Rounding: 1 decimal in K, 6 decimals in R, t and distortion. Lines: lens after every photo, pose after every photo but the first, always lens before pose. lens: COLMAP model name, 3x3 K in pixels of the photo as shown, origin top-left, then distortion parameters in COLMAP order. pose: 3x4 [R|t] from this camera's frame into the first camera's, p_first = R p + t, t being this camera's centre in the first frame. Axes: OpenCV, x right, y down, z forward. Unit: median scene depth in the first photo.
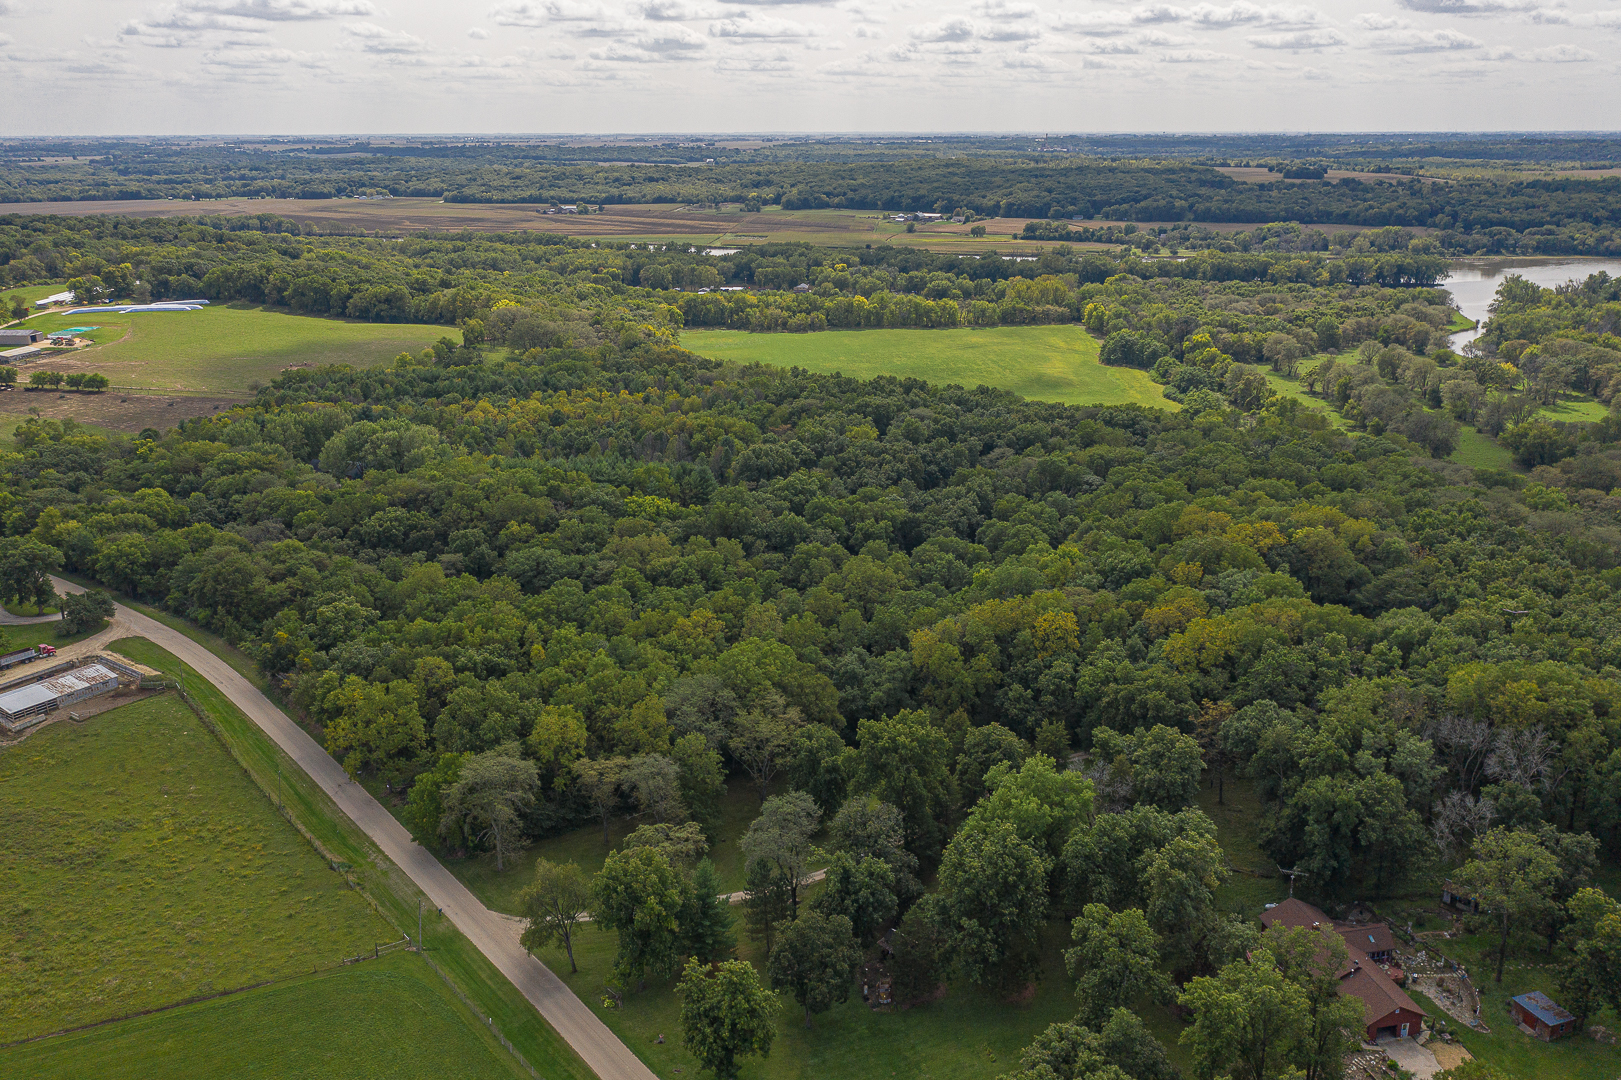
lens RADIAL K [[1334.7, 0, 810.5], [0, 1334.7, 540.0], [0, 0, 1]] dist [0.001090, 0.003782]
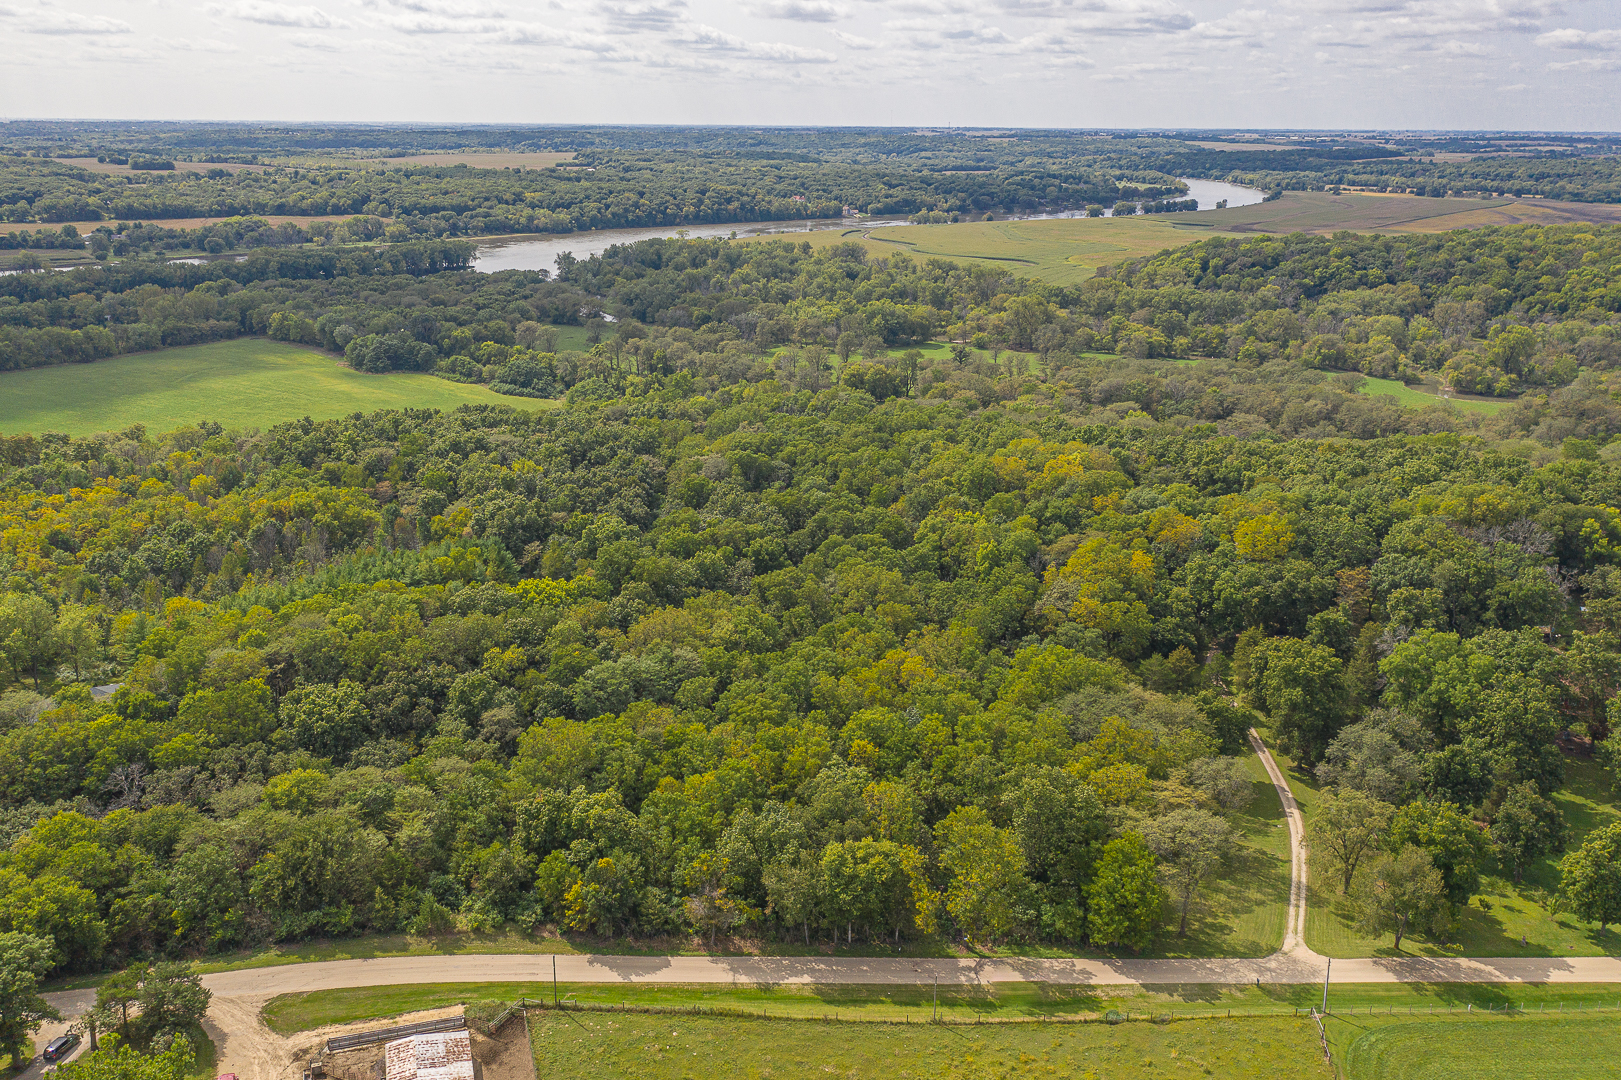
lens RADIAL K [[1334.7, 0, 810.5], [0, 1334.7, 540.0], [0, 0, 1]] dist [0.001090, 0.003782]
pose [[0.593113, -0.230223, 0.771502, -0.268073], [0.222689, 0.967771, 0.117593, -0.047919], [-0.773710, 0.102059, 0.625265, 0.152066]]
